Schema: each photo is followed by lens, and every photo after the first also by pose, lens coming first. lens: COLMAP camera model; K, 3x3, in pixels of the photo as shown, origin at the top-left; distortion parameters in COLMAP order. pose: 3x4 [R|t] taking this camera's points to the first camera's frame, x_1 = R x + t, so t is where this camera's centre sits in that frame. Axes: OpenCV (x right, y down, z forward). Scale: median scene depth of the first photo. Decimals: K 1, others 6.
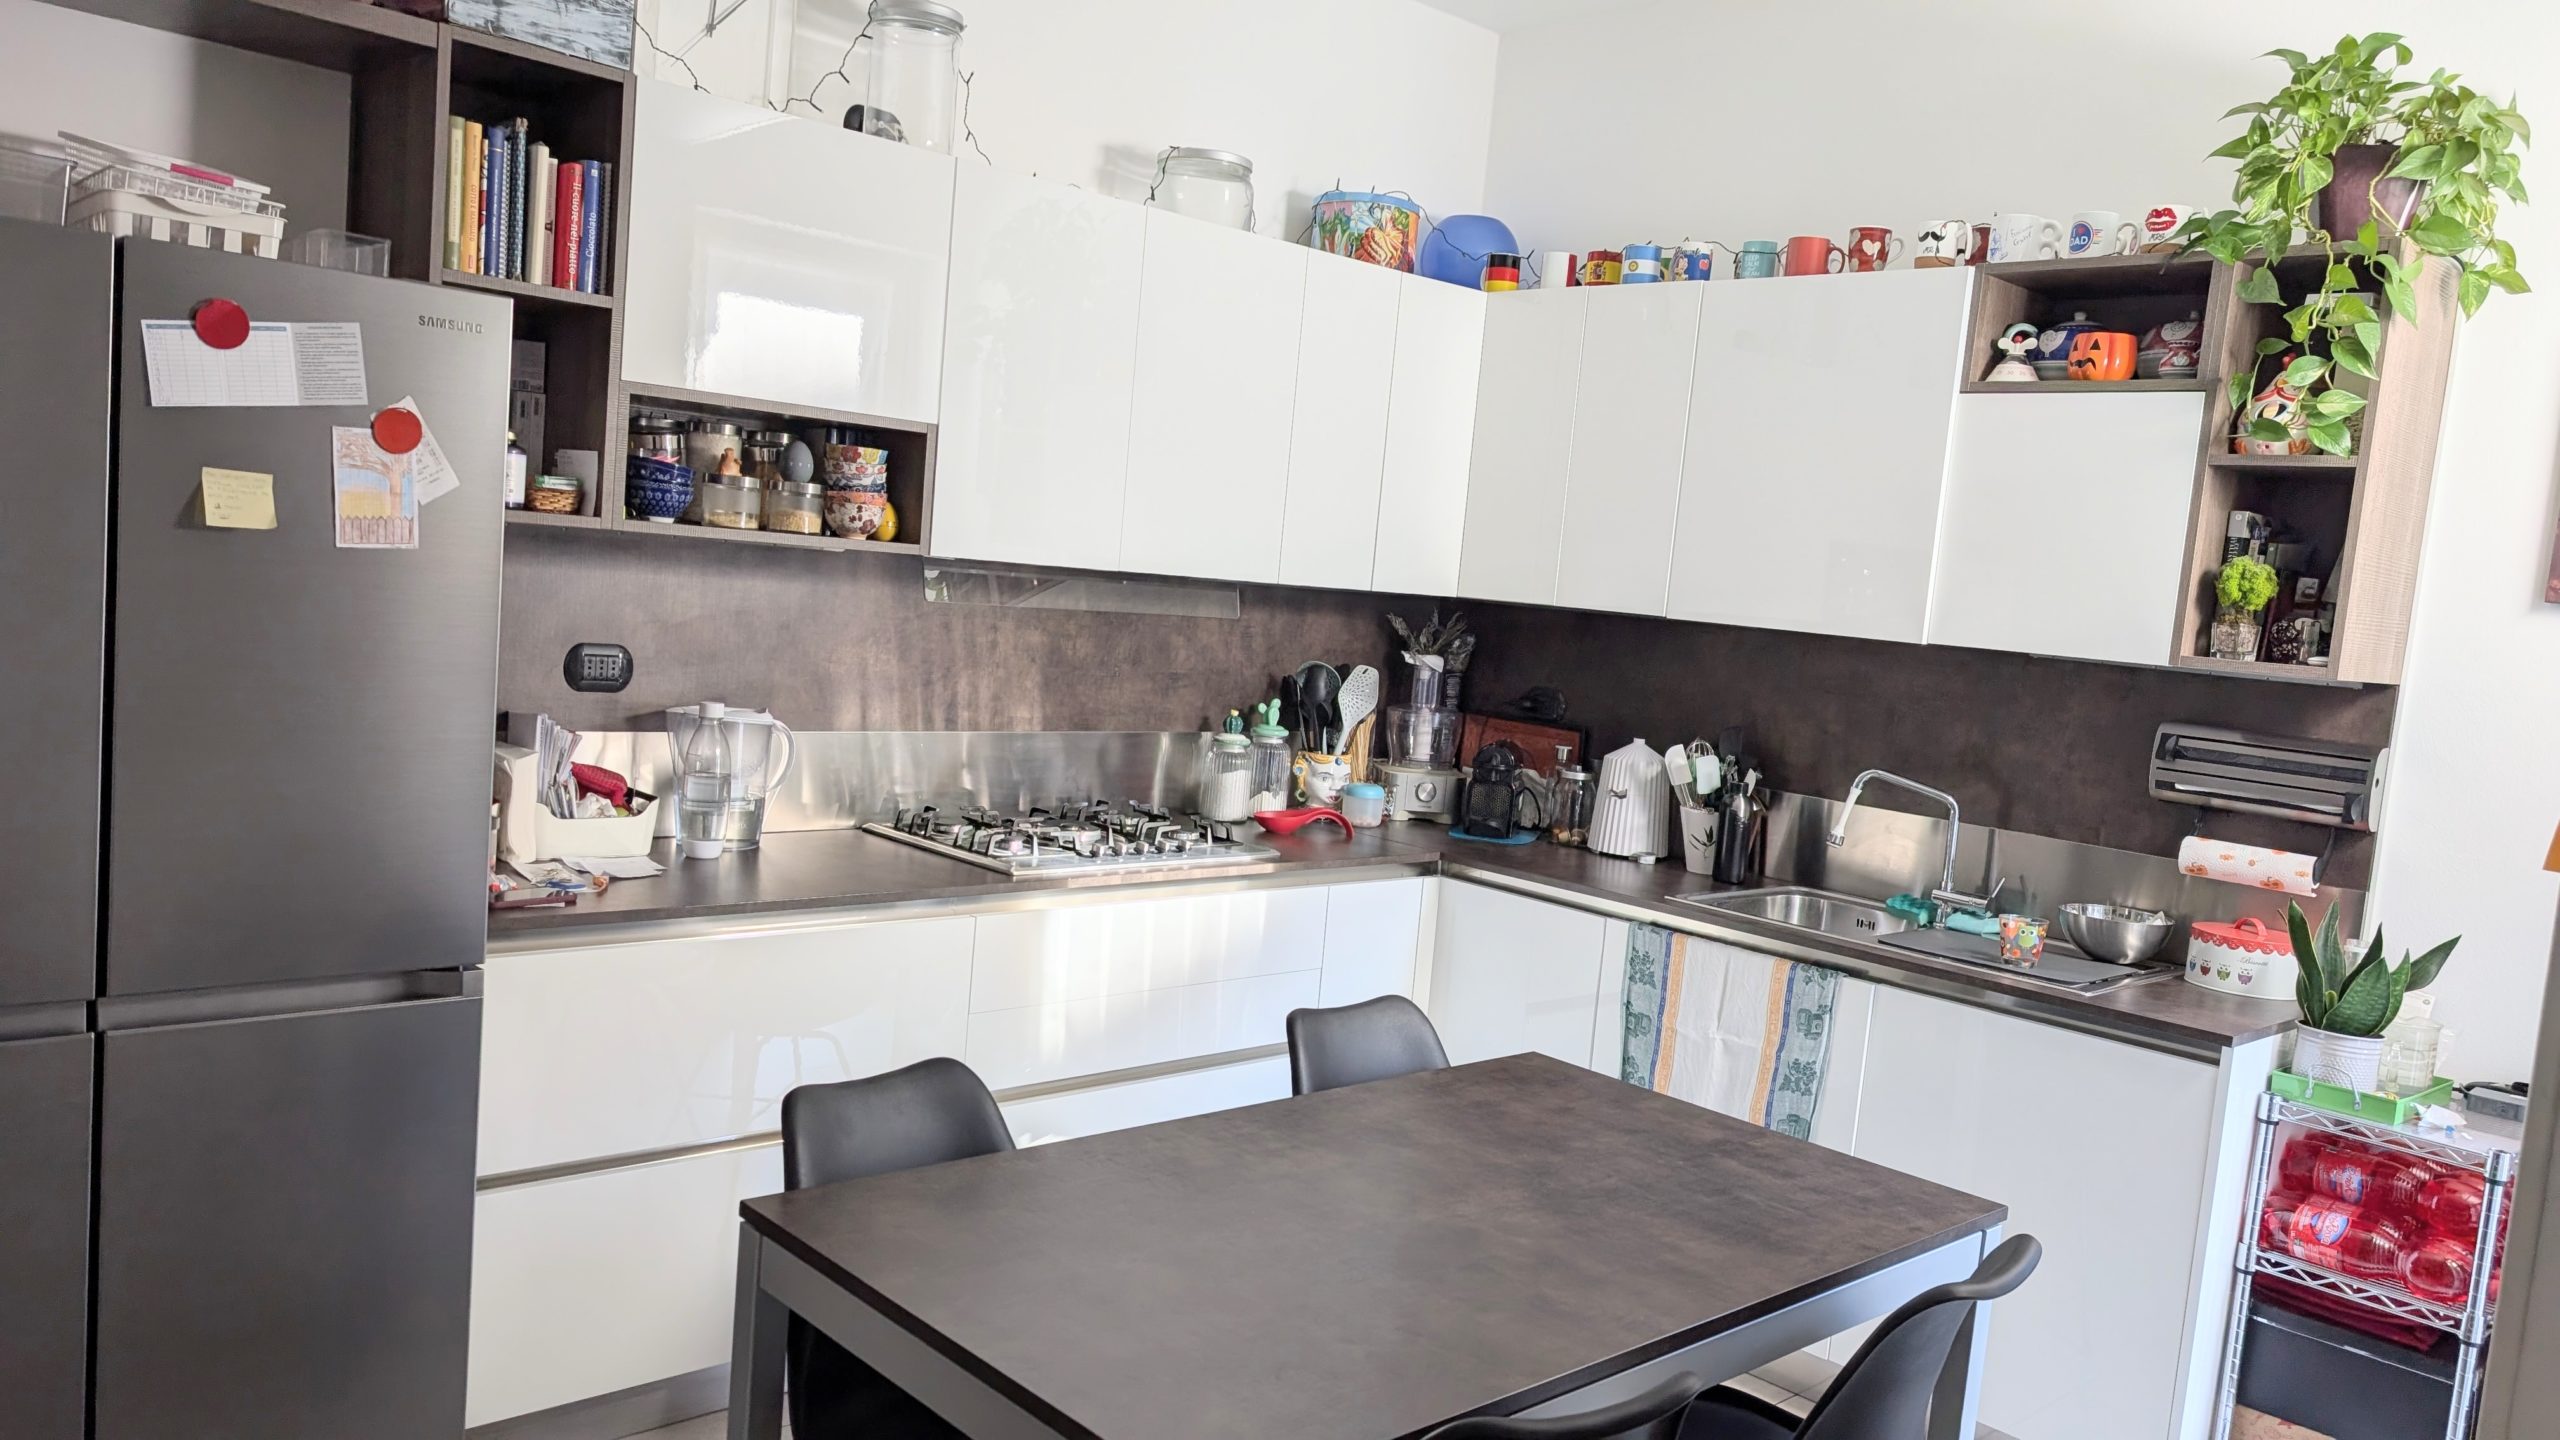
lens RADIAL K [[1836.7, 0, 1273.3], [0, 1836.7, 731.3], [0, 0, 1]] dist [0.030526, -0.003163]
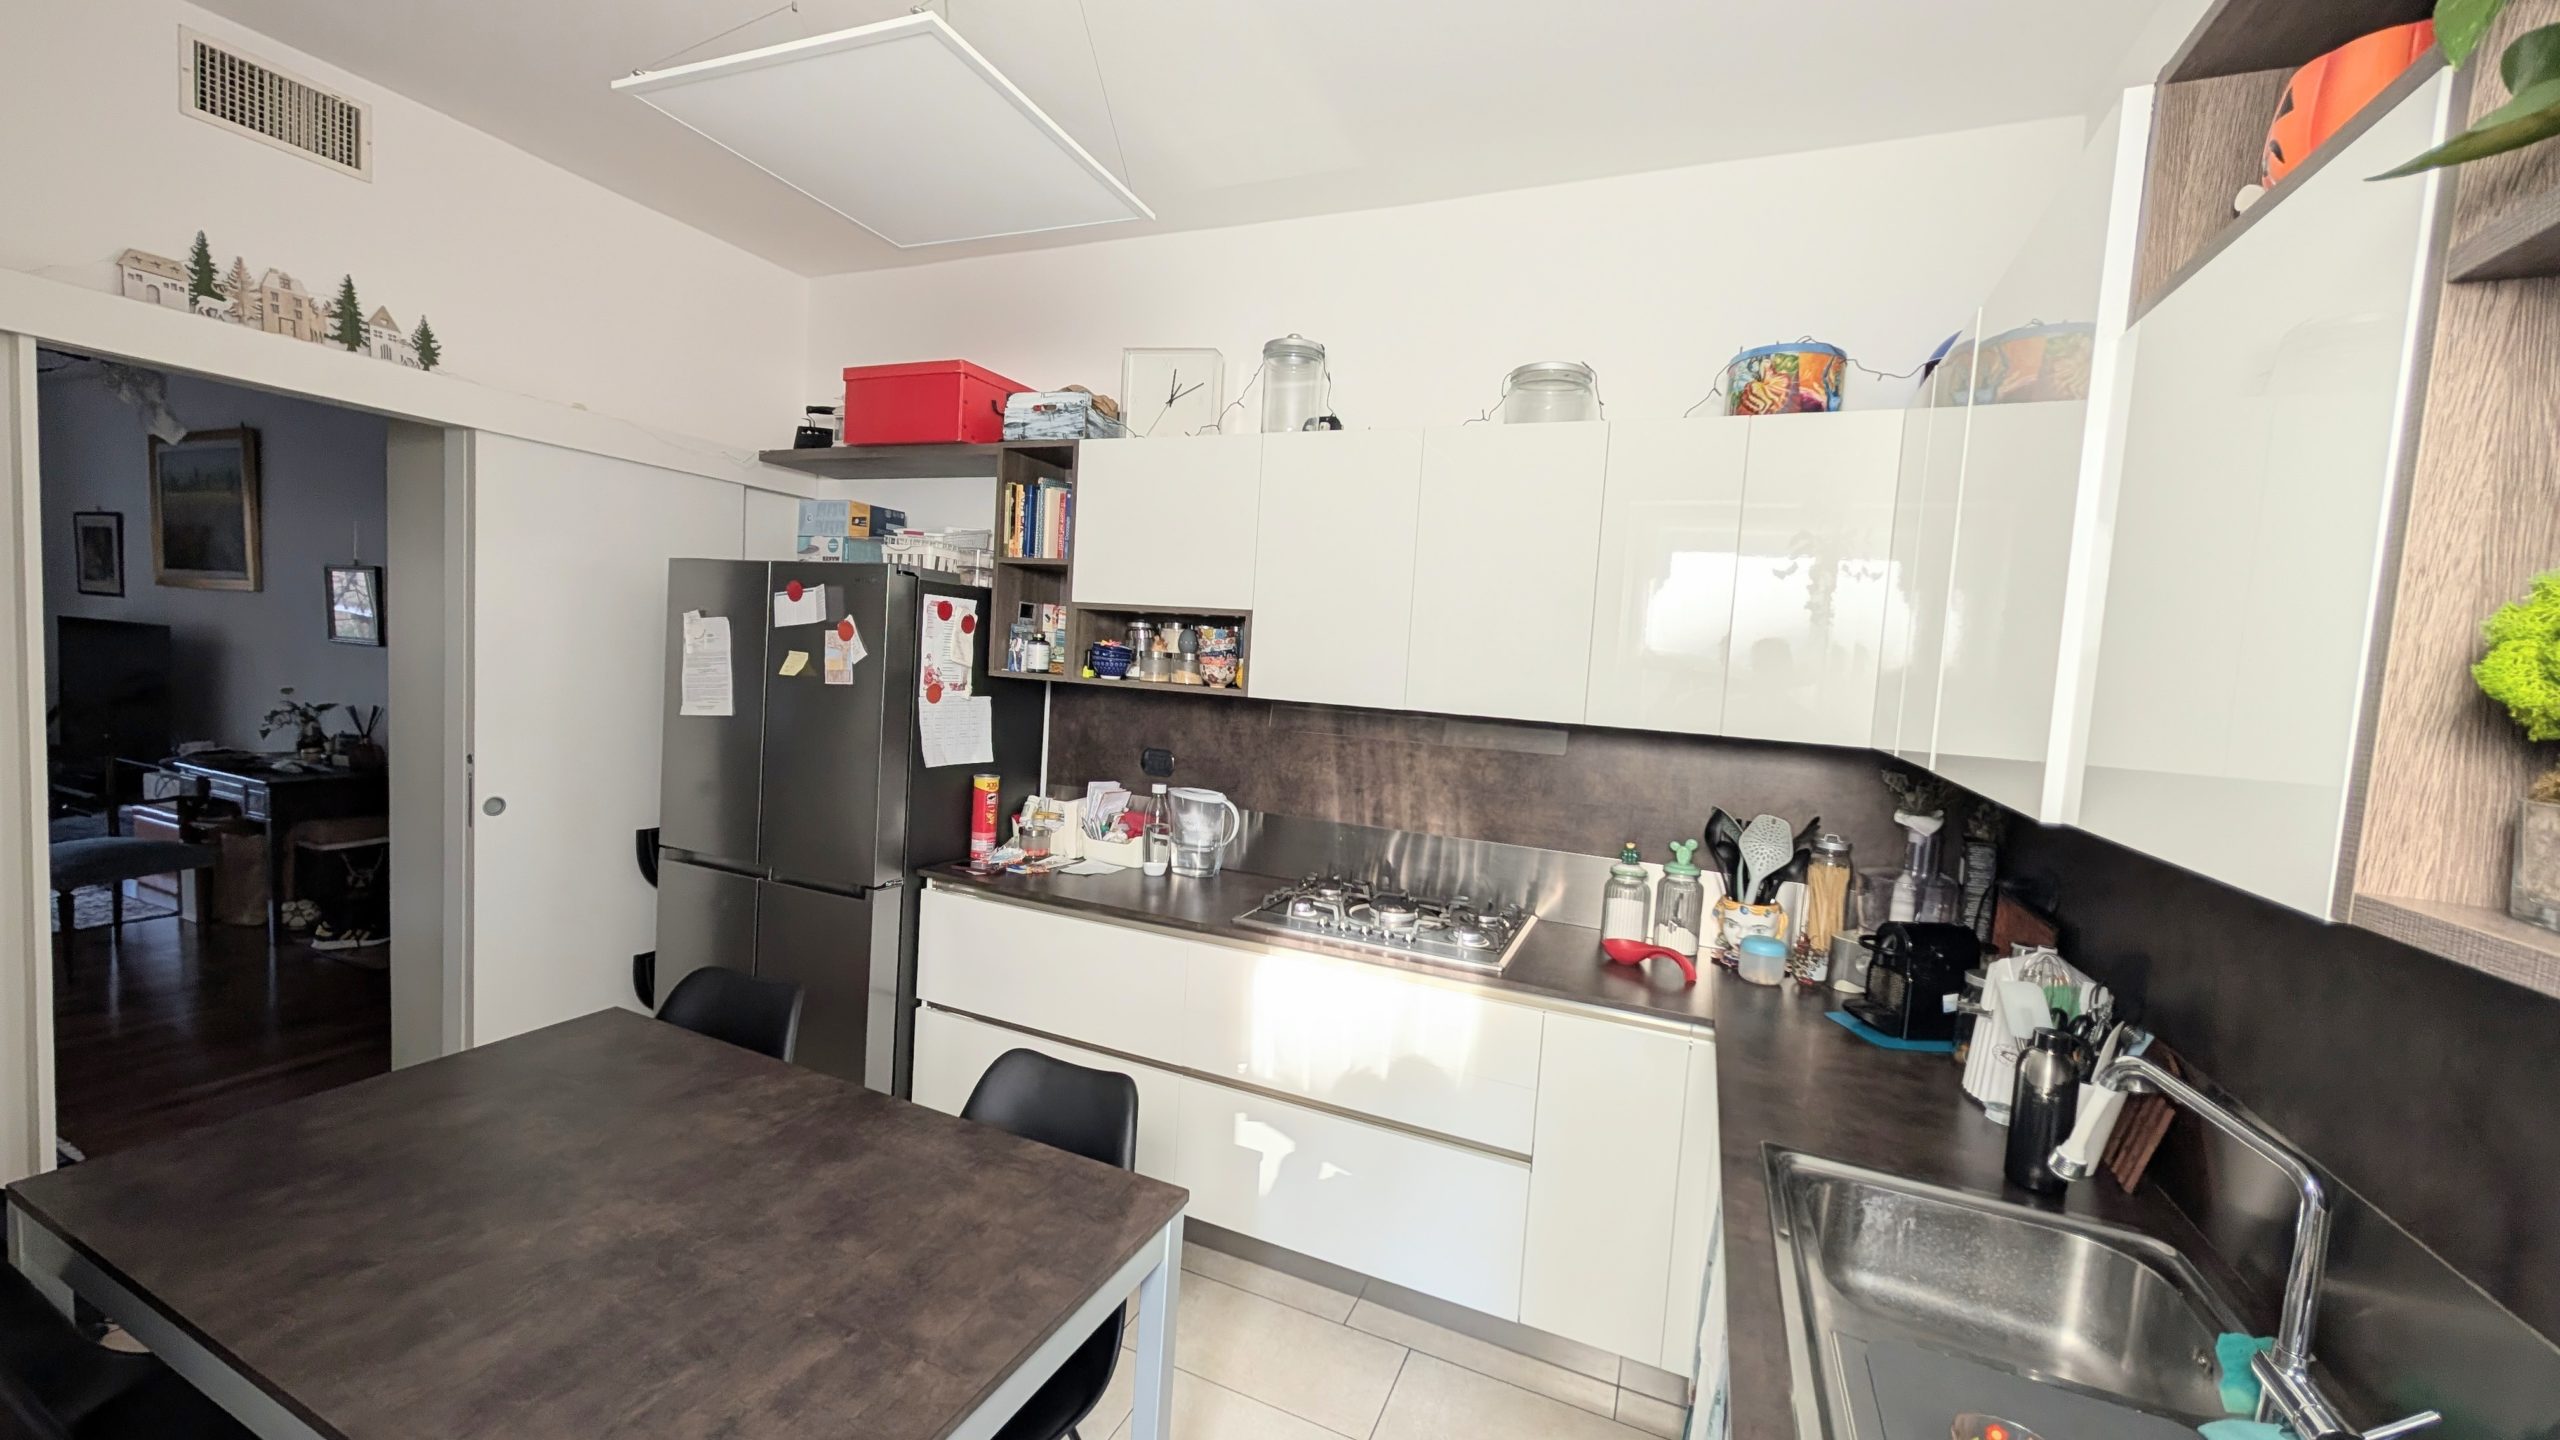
lens RADIAL K [[968.0, 0, 1277.5], [0, 968.0, 699.0], [0, 0, 1]] dist [0.000752, -0.000258]
pose [[0.399733, -0.026870, -0.916238, 0.506516], [-0.112333, 0.990600, -0.078059, -0.032709], [0.909723, 0.134127, 0.392957, 0.667265]]
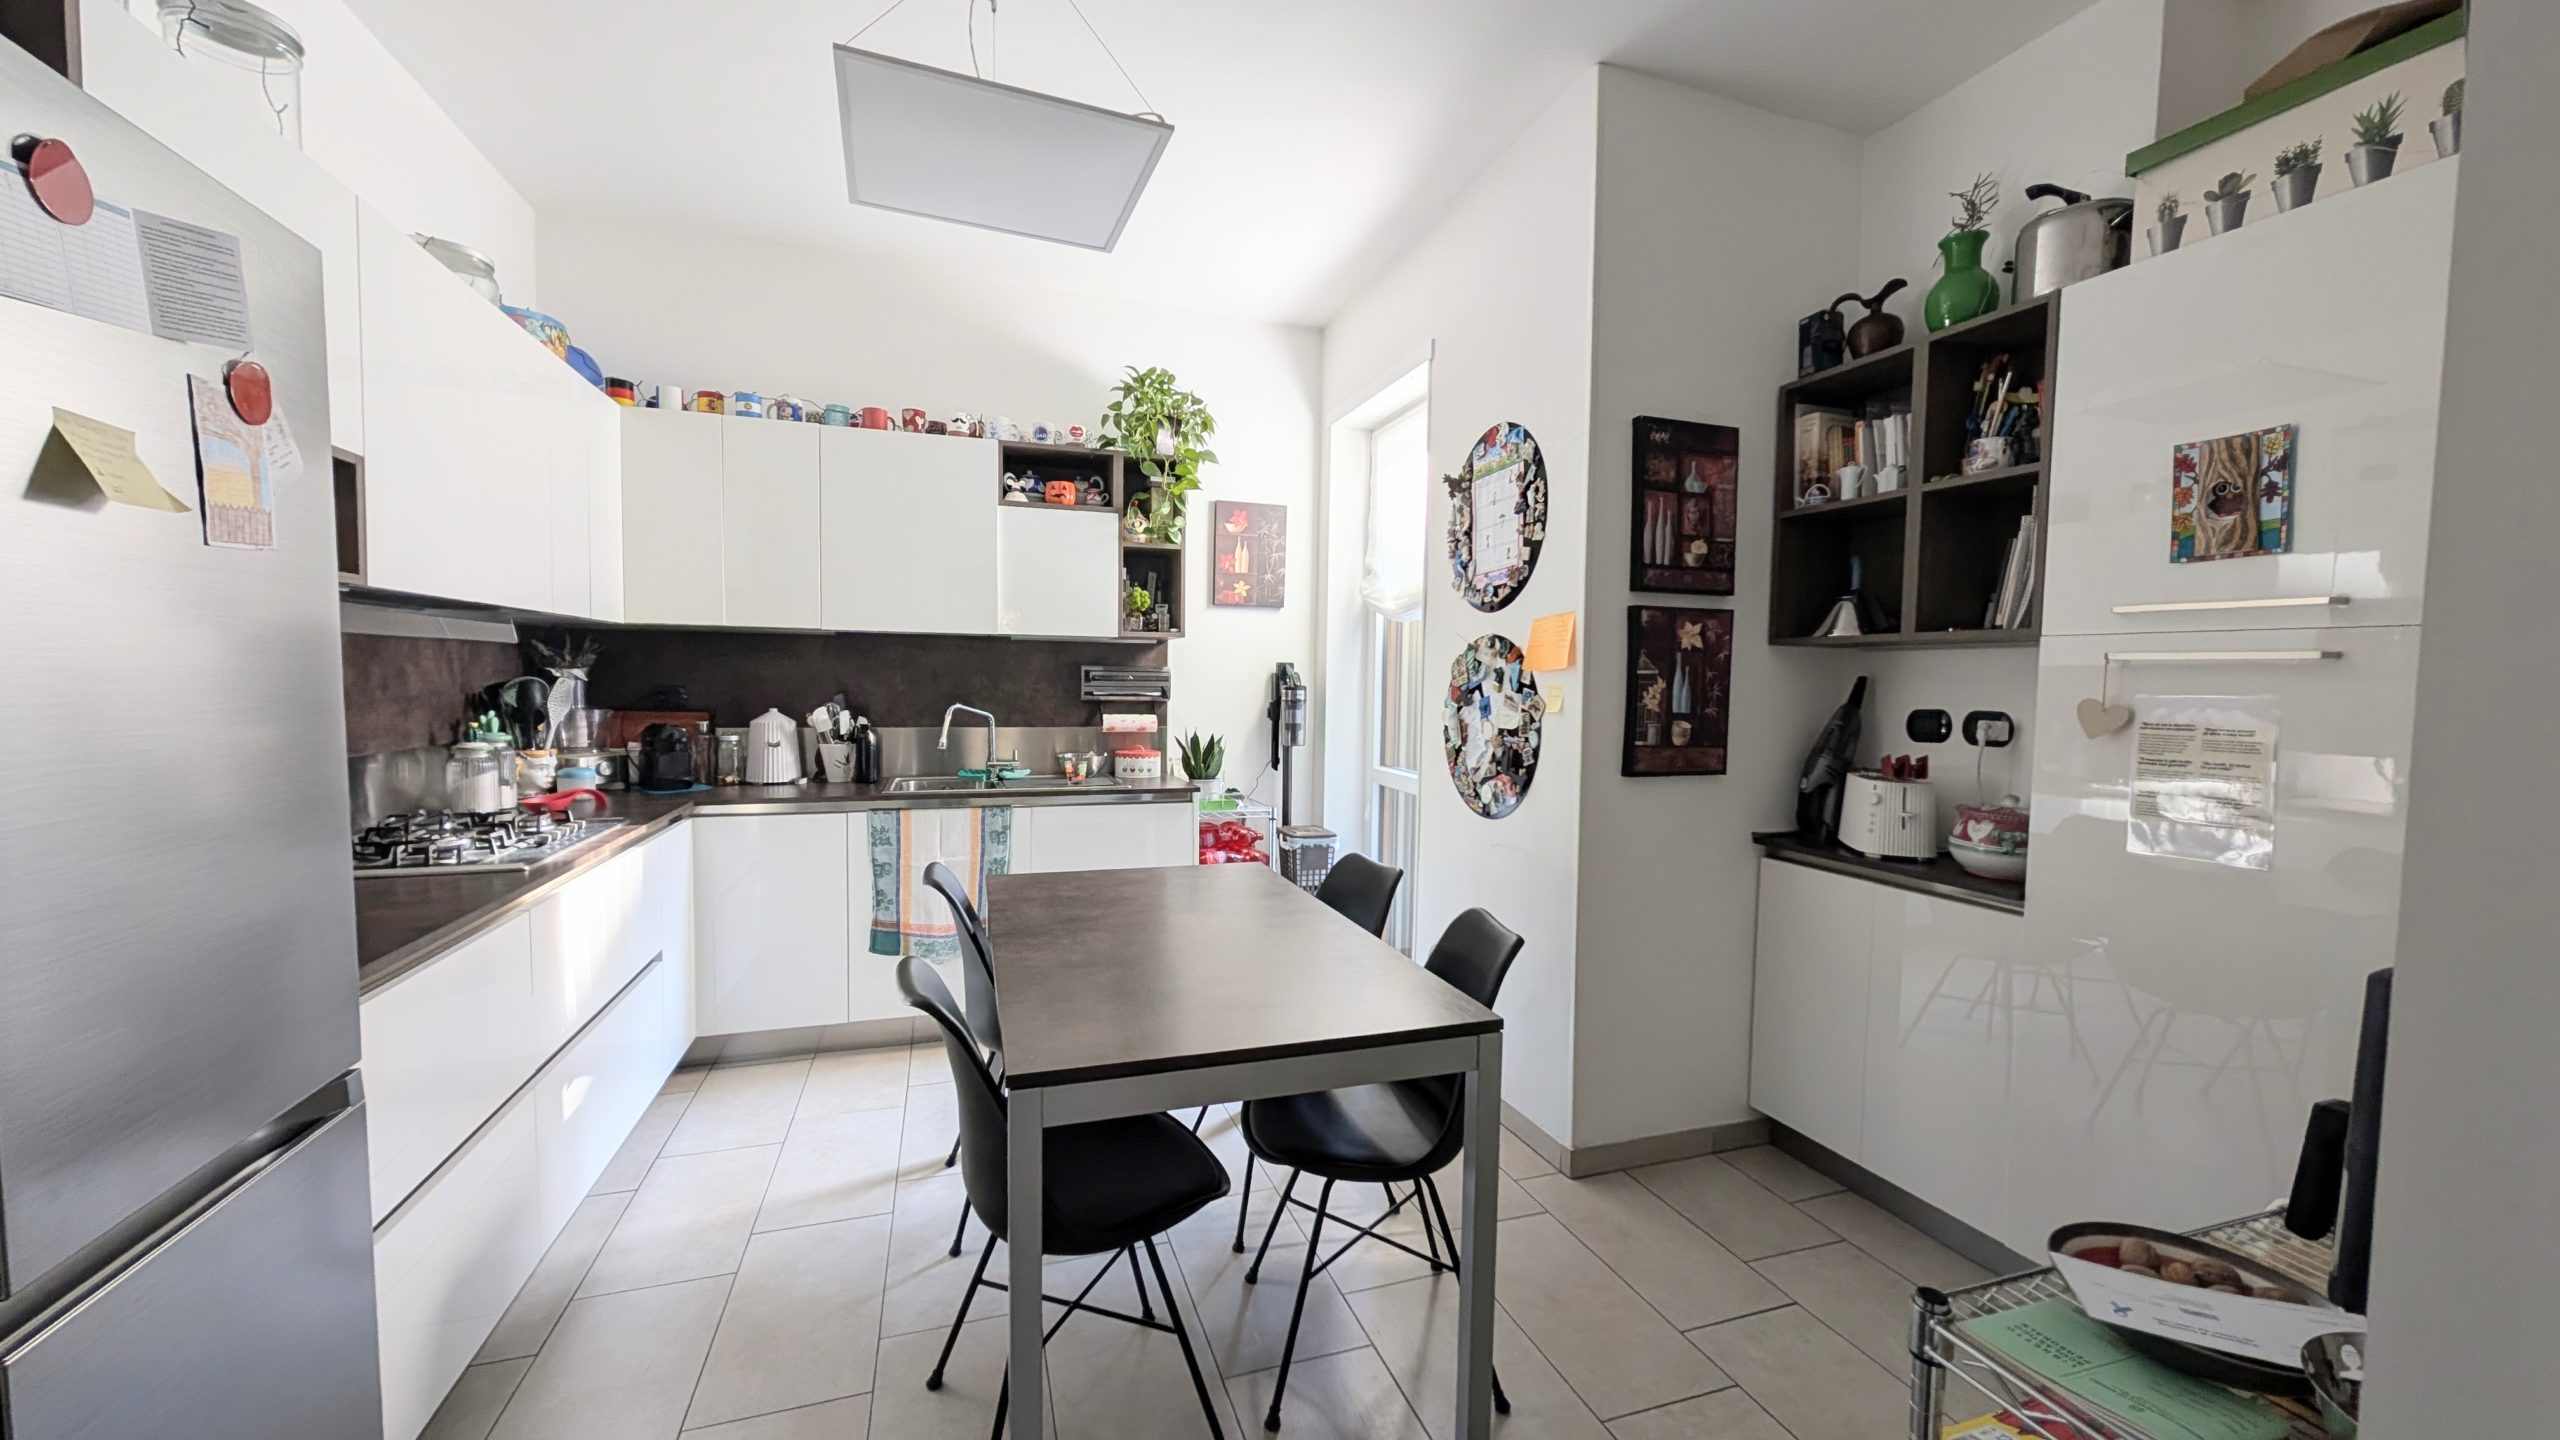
lens RADIAL K [[968.0, 0, 1274.4], [0, 968.0, 722.0], [0, 0, 1]] dist [0.000752, -0.000258]
pose [[0.403861, -0.123836, 0.906400, -0.449808], [0.105665, 0.990479, 0.088242, -0.014643], [-0.908698, 0.060137, 0.413101, 0.312436]]
